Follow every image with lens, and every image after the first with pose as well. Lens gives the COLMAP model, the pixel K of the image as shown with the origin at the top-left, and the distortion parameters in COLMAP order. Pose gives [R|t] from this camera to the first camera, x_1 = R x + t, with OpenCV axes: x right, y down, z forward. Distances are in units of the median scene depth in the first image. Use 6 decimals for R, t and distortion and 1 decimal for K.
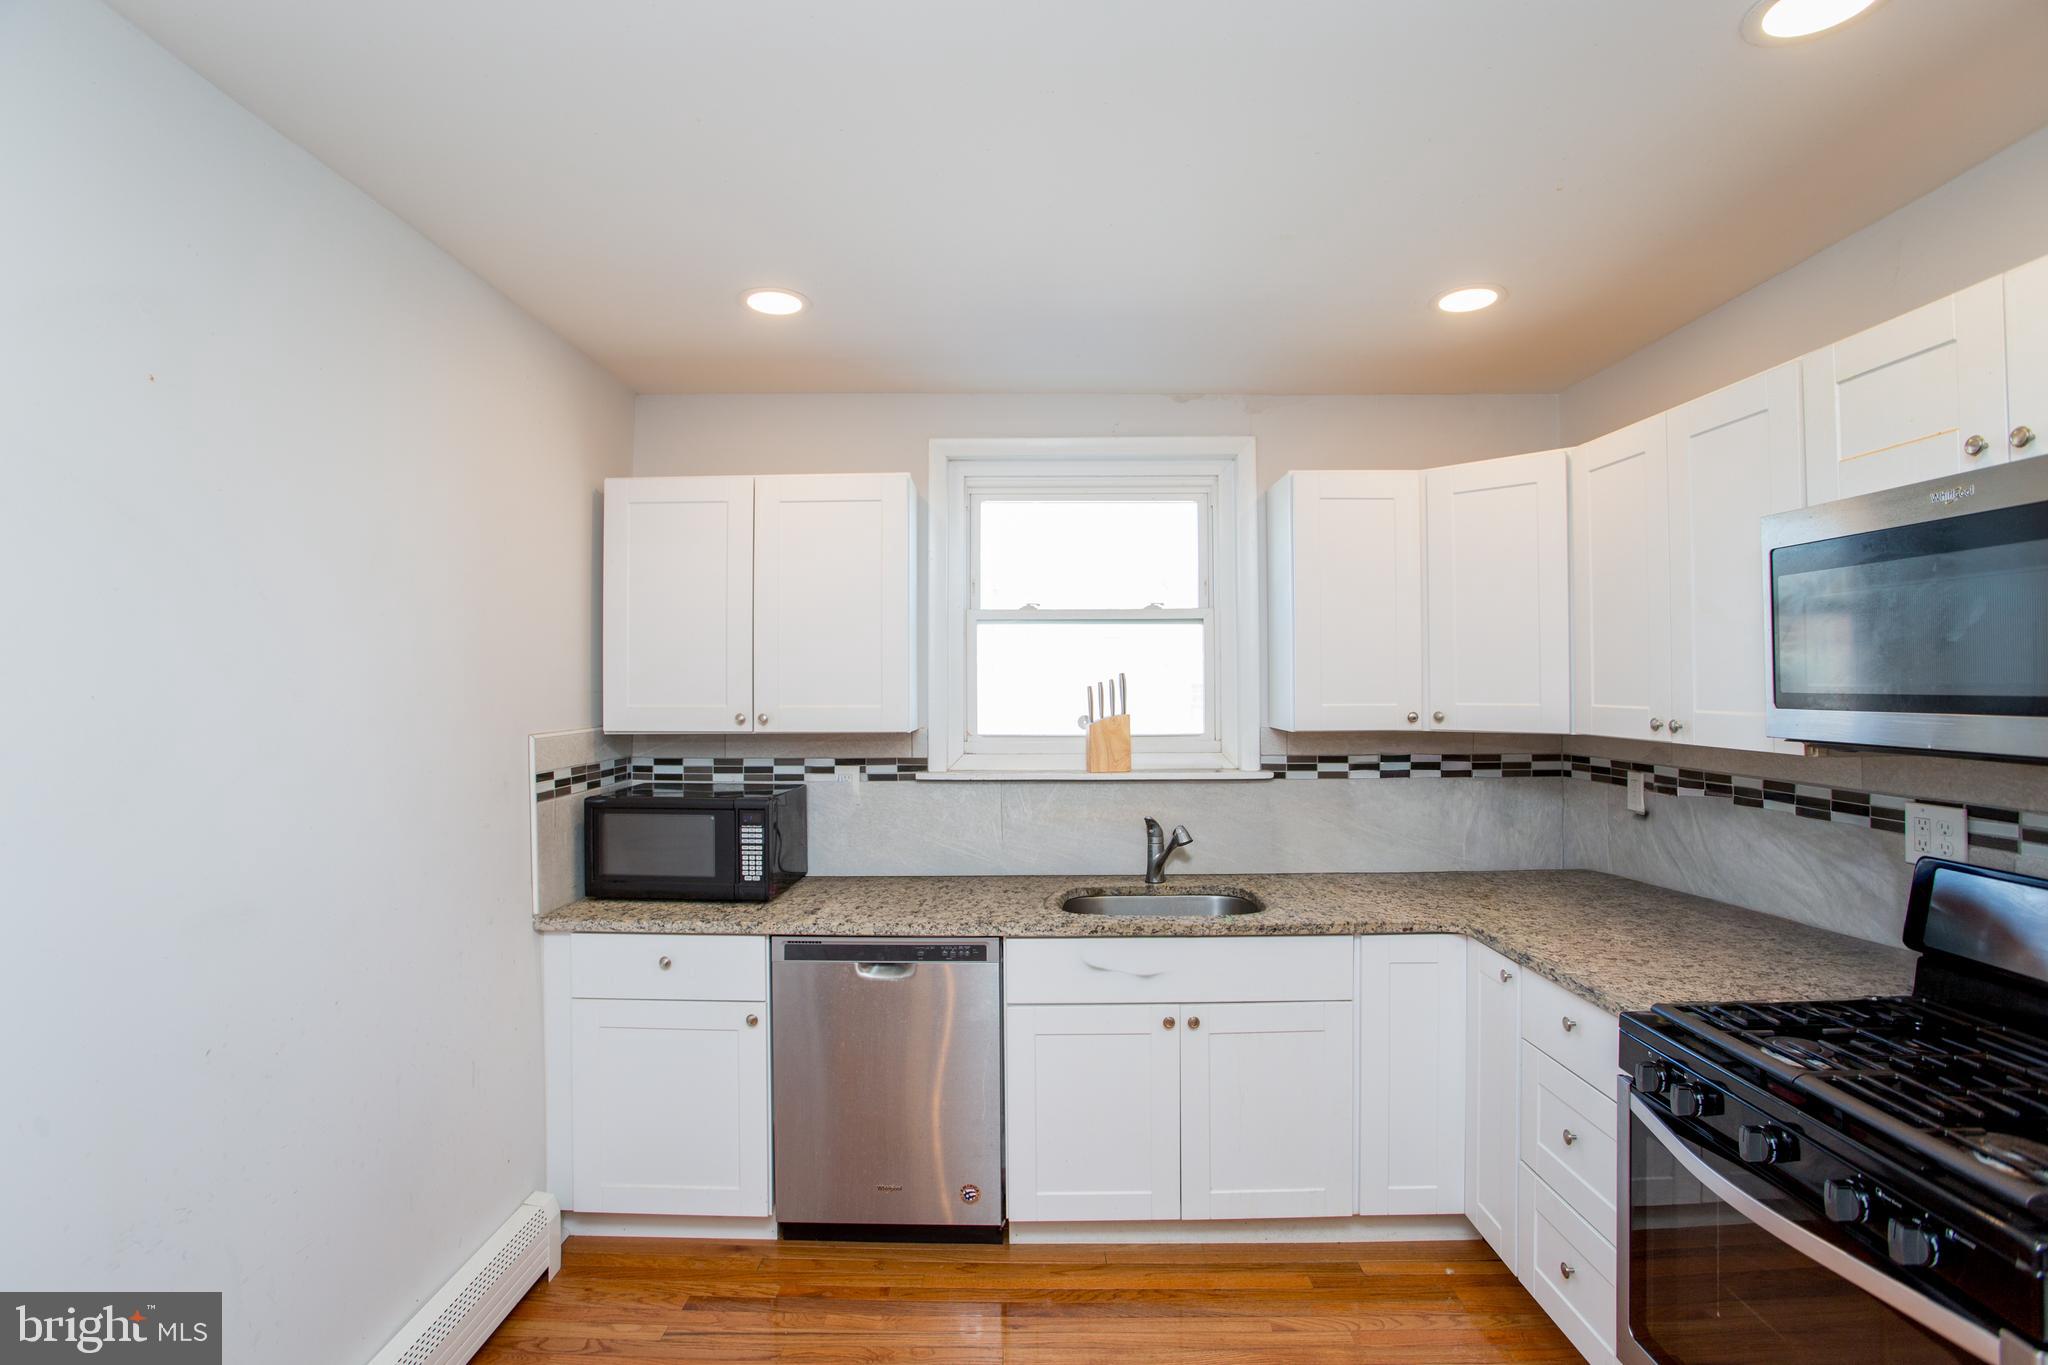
lens RADIAL K [[996.7, 0, 1012.6], [0, 996.7, 673.7], [0, 0, 1]] dist [-0.078621, 0.034155]
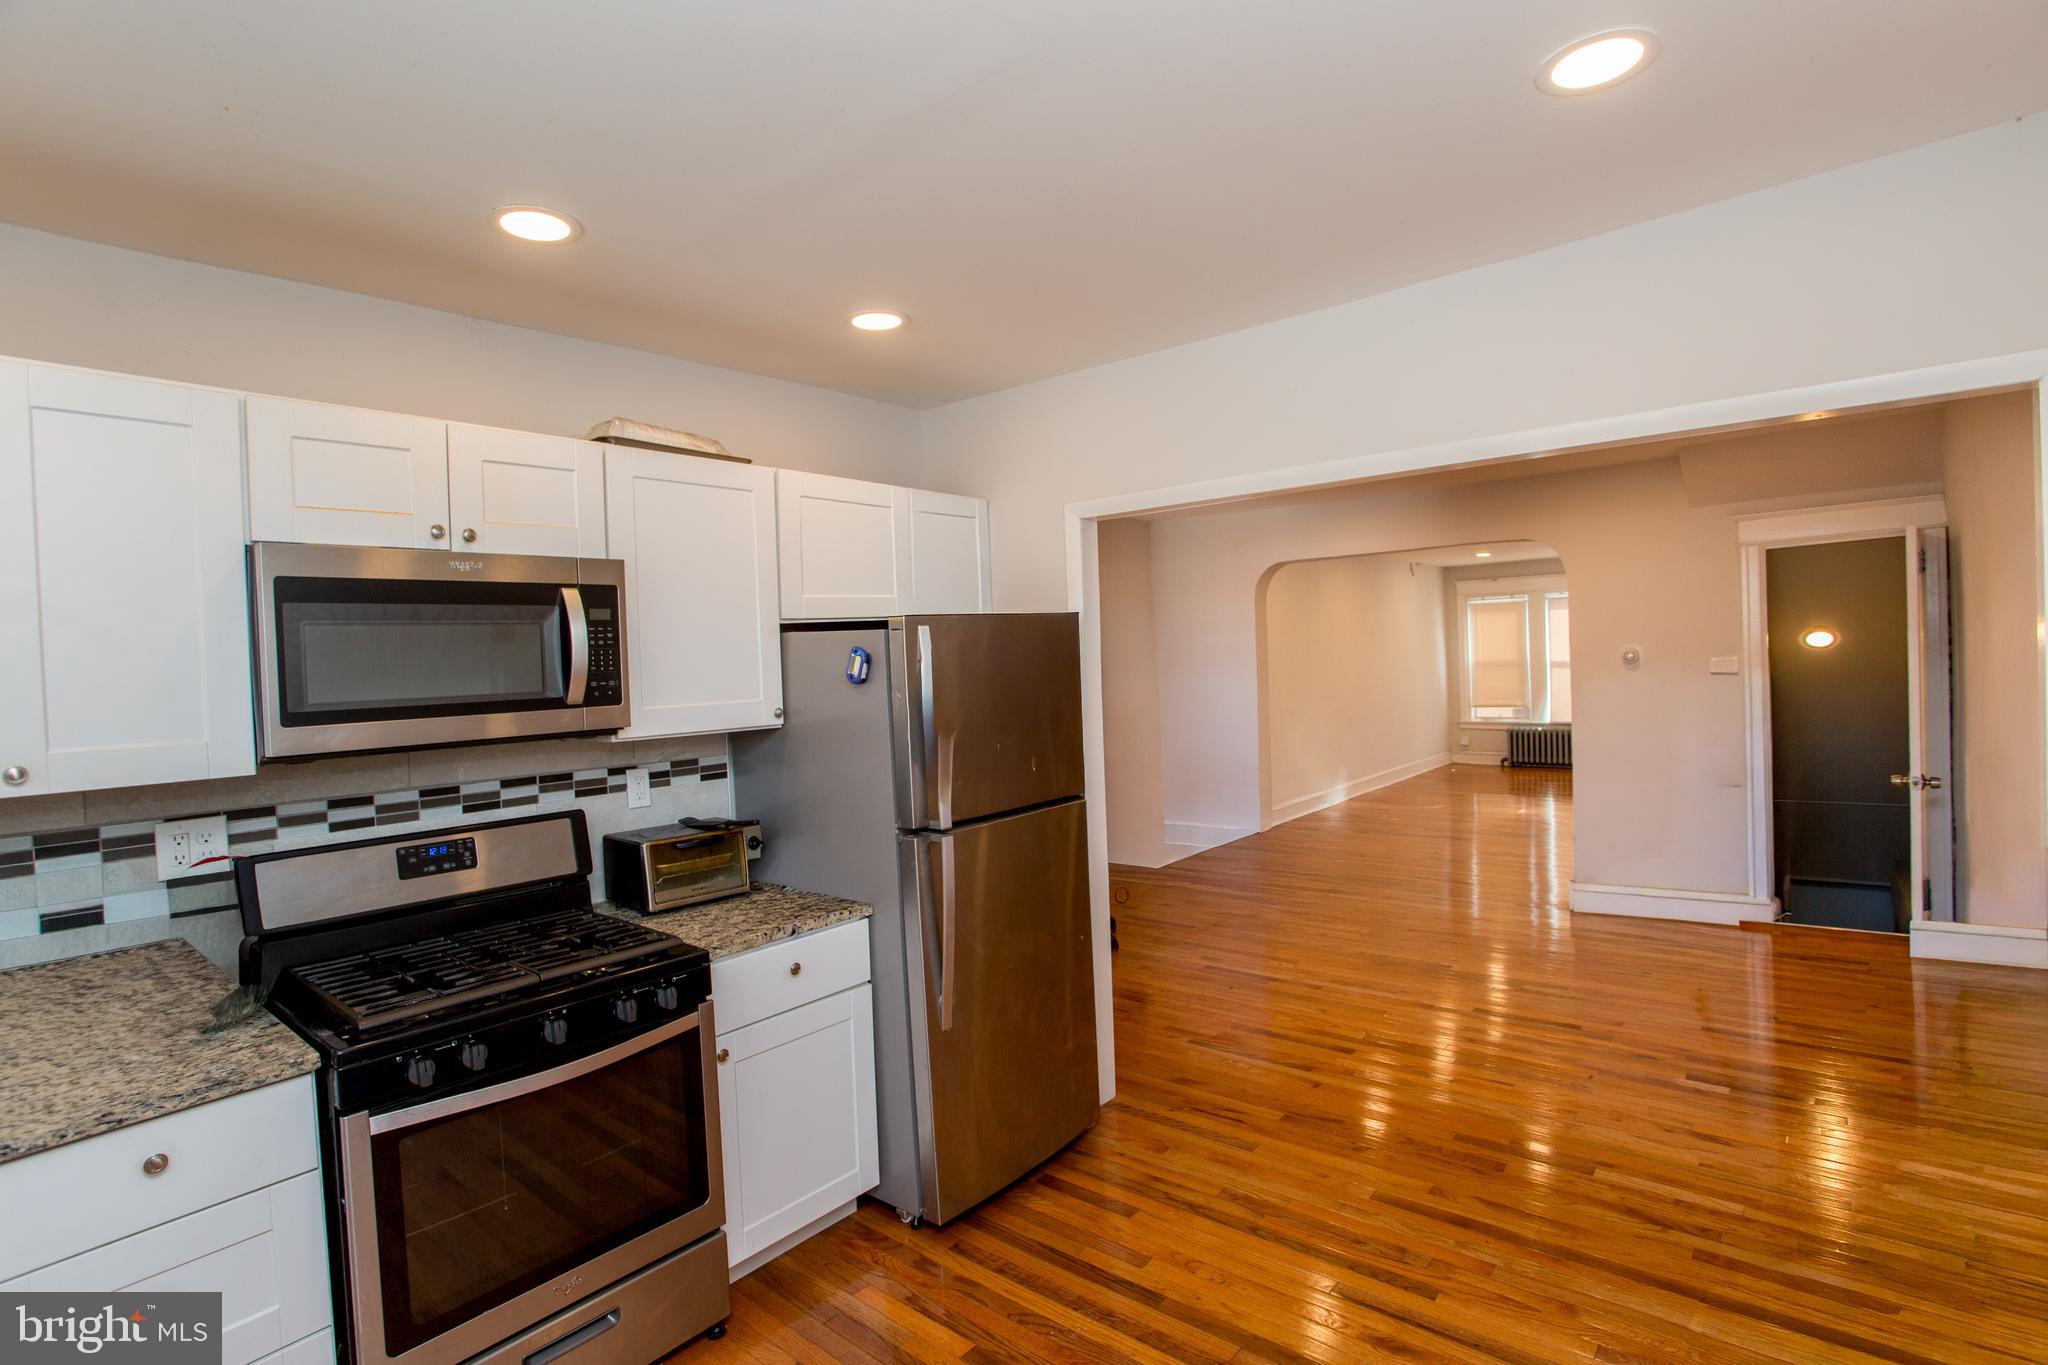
lens RADIAL K [[996.7, 0, 1012.6], [0, 996.7, 673.7], [0, 0, 1]] dist [-0.078621, 0.034155]
pose [[-0.772091, 0.028516, 0.634872, -0.309118], [0.041748, 0.999111, 0.005896, 0.002287], [-0.634139, 0.031057, -0.772595, 0.823613]]
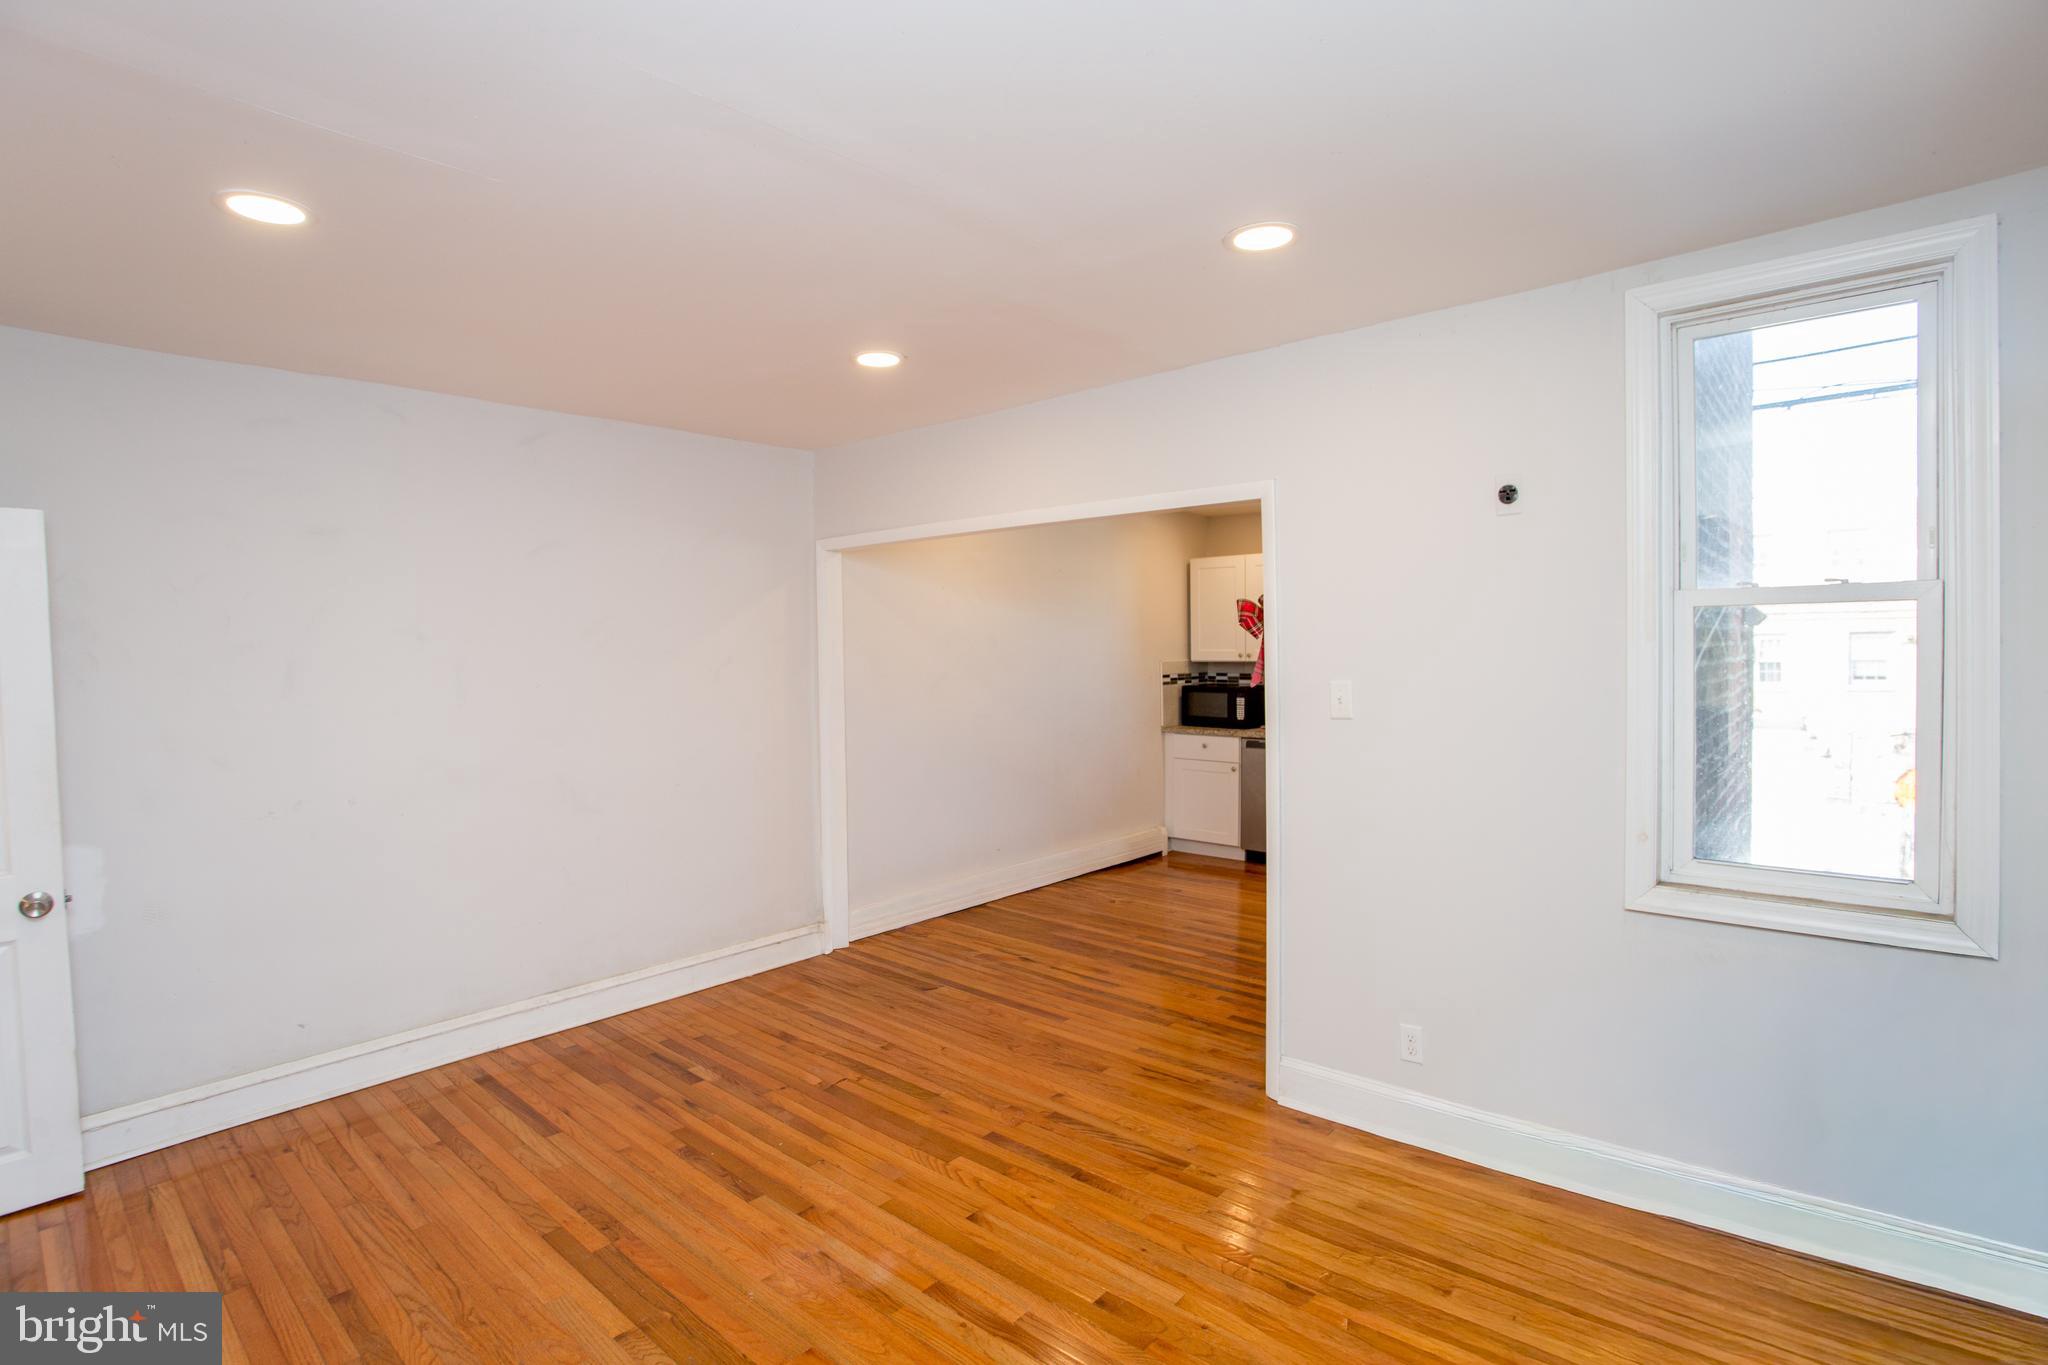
lens RADIAL K [[996.7, 0, 1012.6], [0, 996.7, 673.7], [0, 0, 1]] dist [-0.078621, 0.034155]
pose [[0.760712, 0.014868, -0.648919, 0.911599], [0.016262, 0.998987, 0.041952, -0.021816], [0.648886, -0.042466, 0.759700, -1.261888]]
